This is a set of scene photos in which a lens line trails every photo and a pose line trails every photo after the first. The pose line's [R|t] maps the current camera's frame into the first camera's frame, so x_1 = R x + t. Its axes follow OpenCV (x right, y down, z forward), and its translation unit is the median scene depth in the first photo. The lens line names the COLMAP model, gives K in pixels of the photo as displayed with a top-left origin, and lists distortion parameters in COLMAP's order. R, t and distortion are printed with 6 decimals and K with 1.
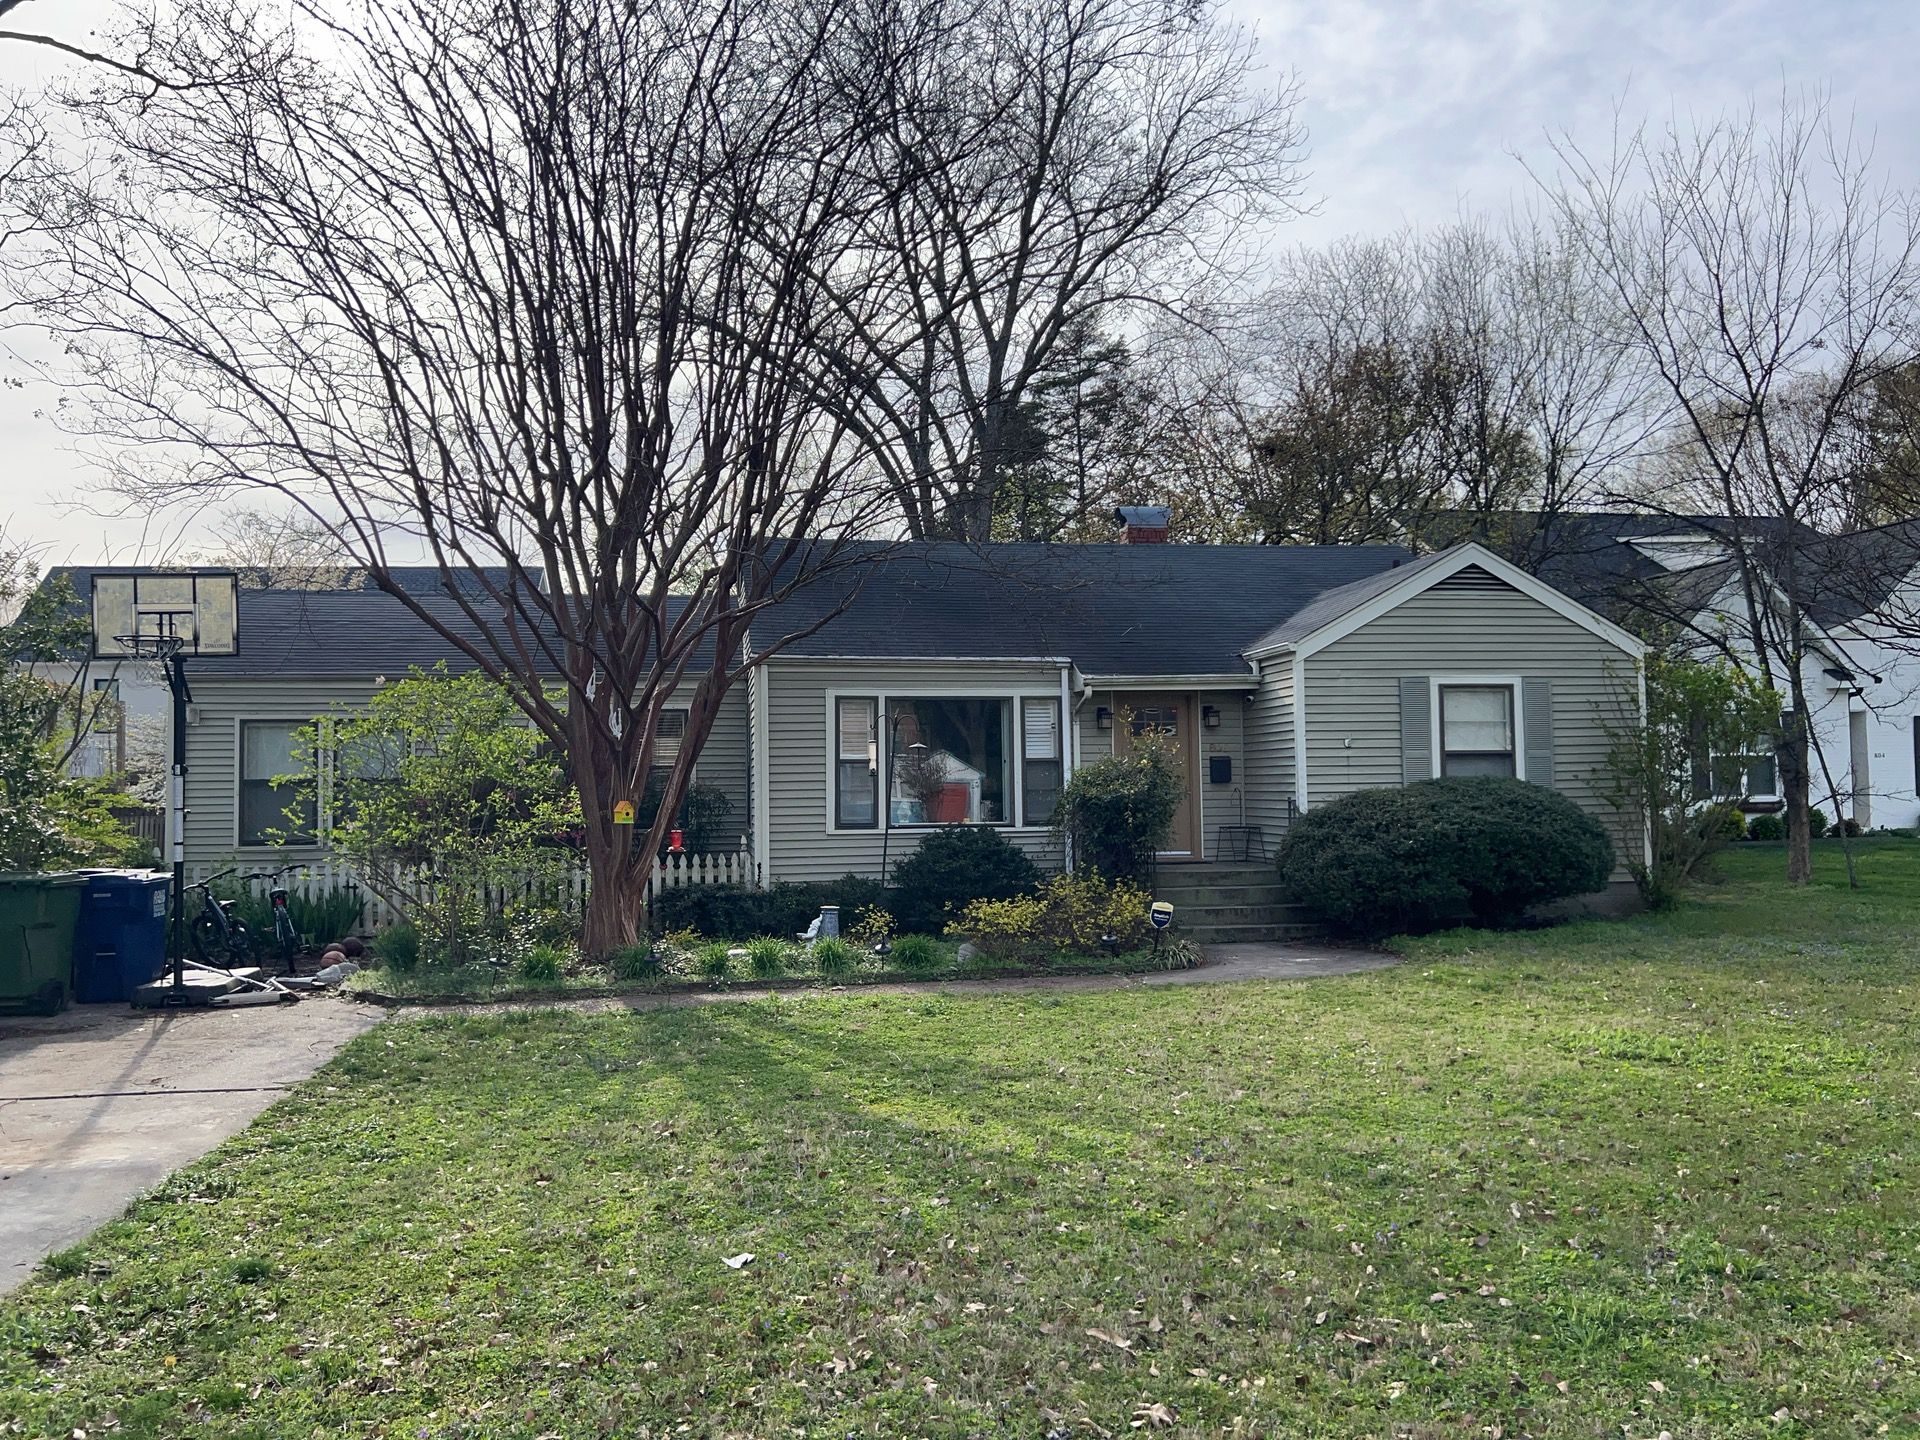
lens RADIAL K [[1424.2, 0, 960.0], [0, 1424.2, 720.0], [0, 0, 1]] dist [0.059689, -0.092518]
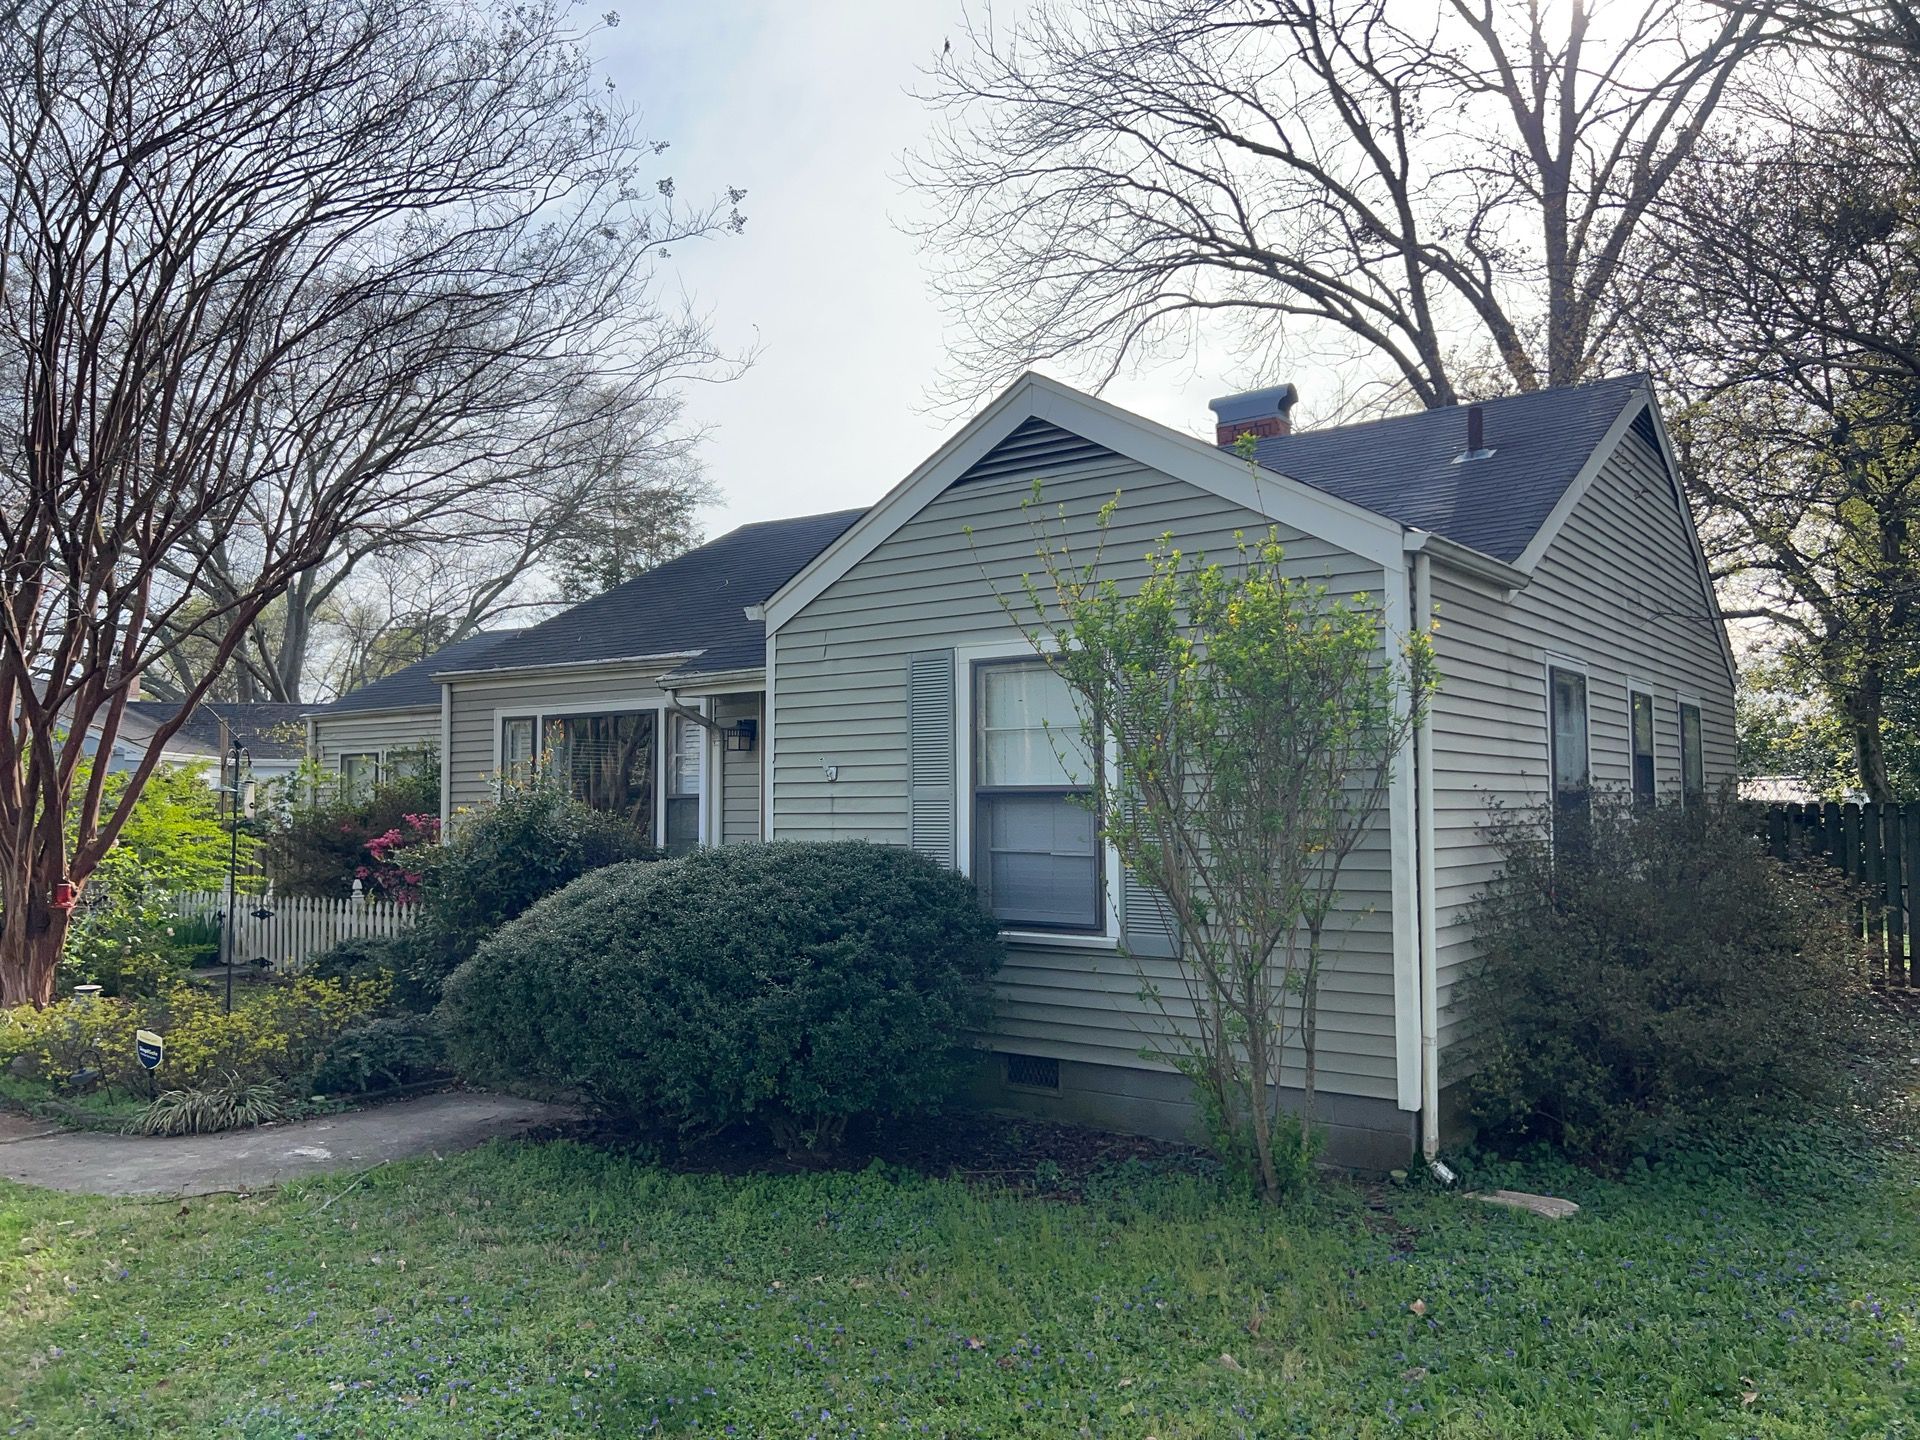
lens RADIAL K [[1424.2, 0, 960.0], [0, 1424.2, 720.0], [0, 0, 1]] dist [0.059689, -0.092518]
pose [[0.715189, -0.031783, -0.698208, 0.695208], [0.032753, 0.999392, -0.011944, 0.003196], [0.698163, -0.014326, 0.715796, 0.623026]]
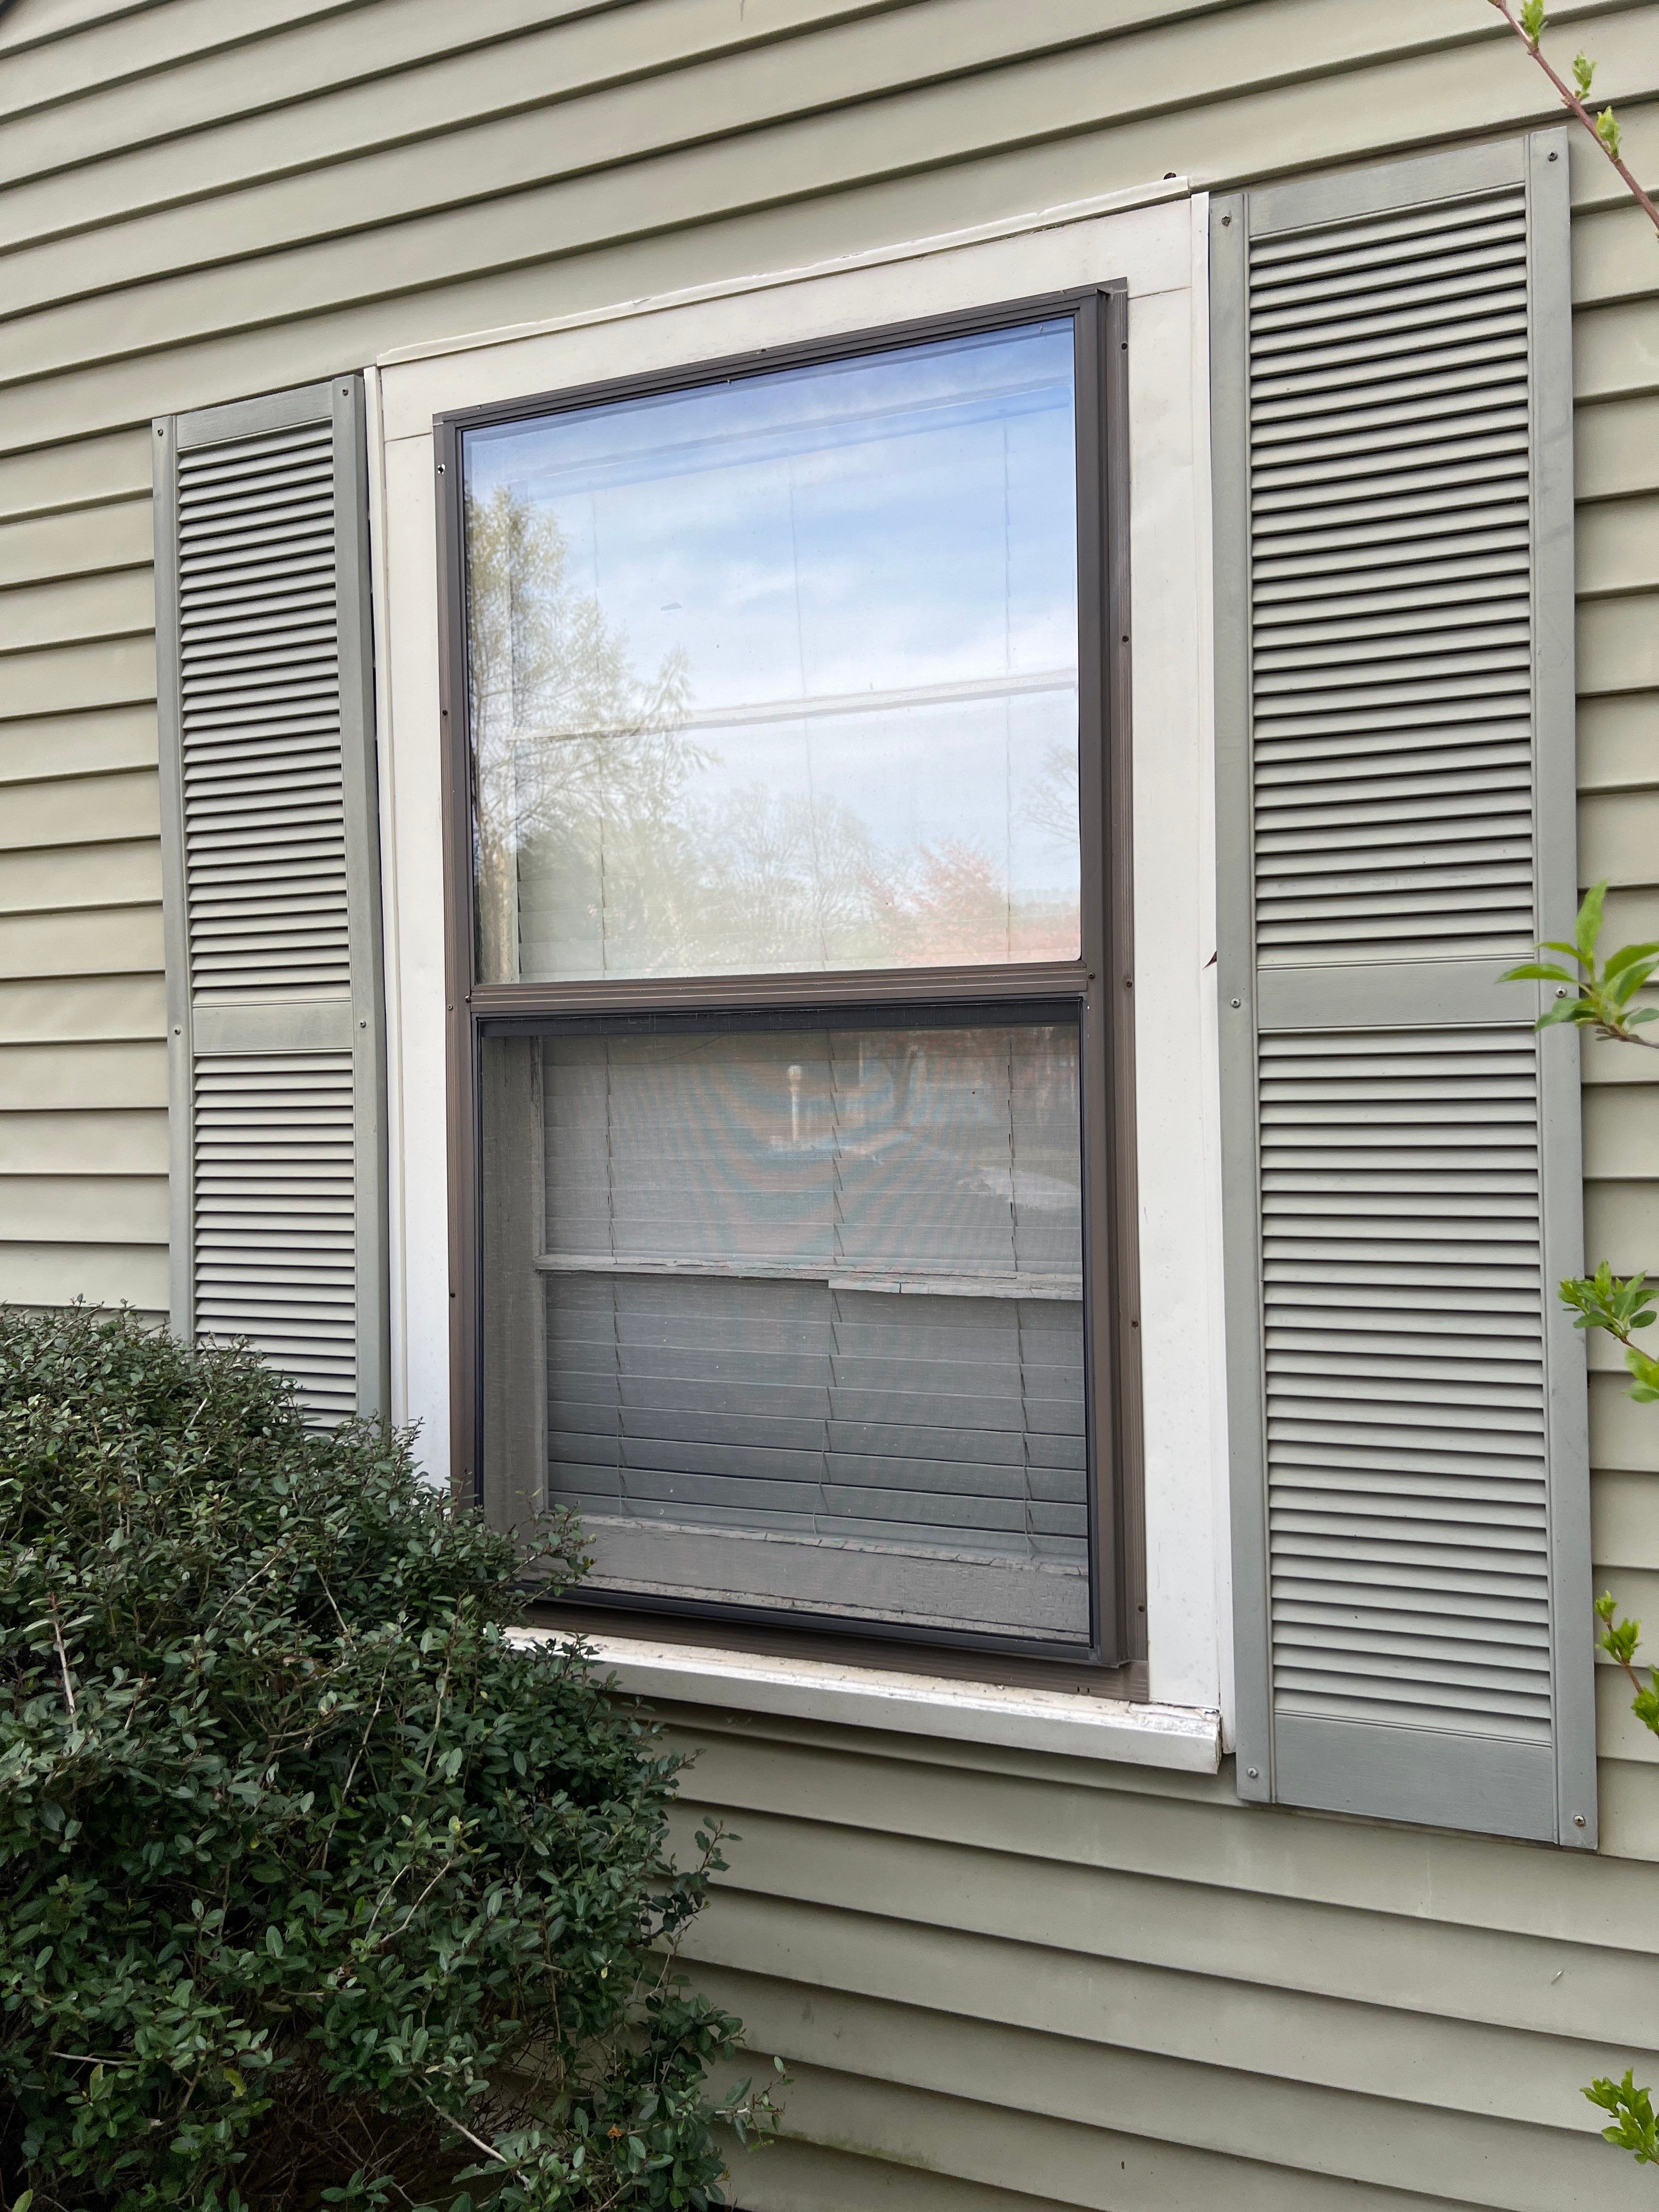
lens RADIAL K [[1640.8, 0, 829.5], [0, 1640.8, 1106.0], [0, 0, 1]] dist [0.059689, -0.092518]
pose [[0.861614, 0.001007, -0.507563, 0.429620], [0.032081, 0.997890, 0.056439, 0.024382], [0.506549, -0.064912, 0.859764, 0.896407]]
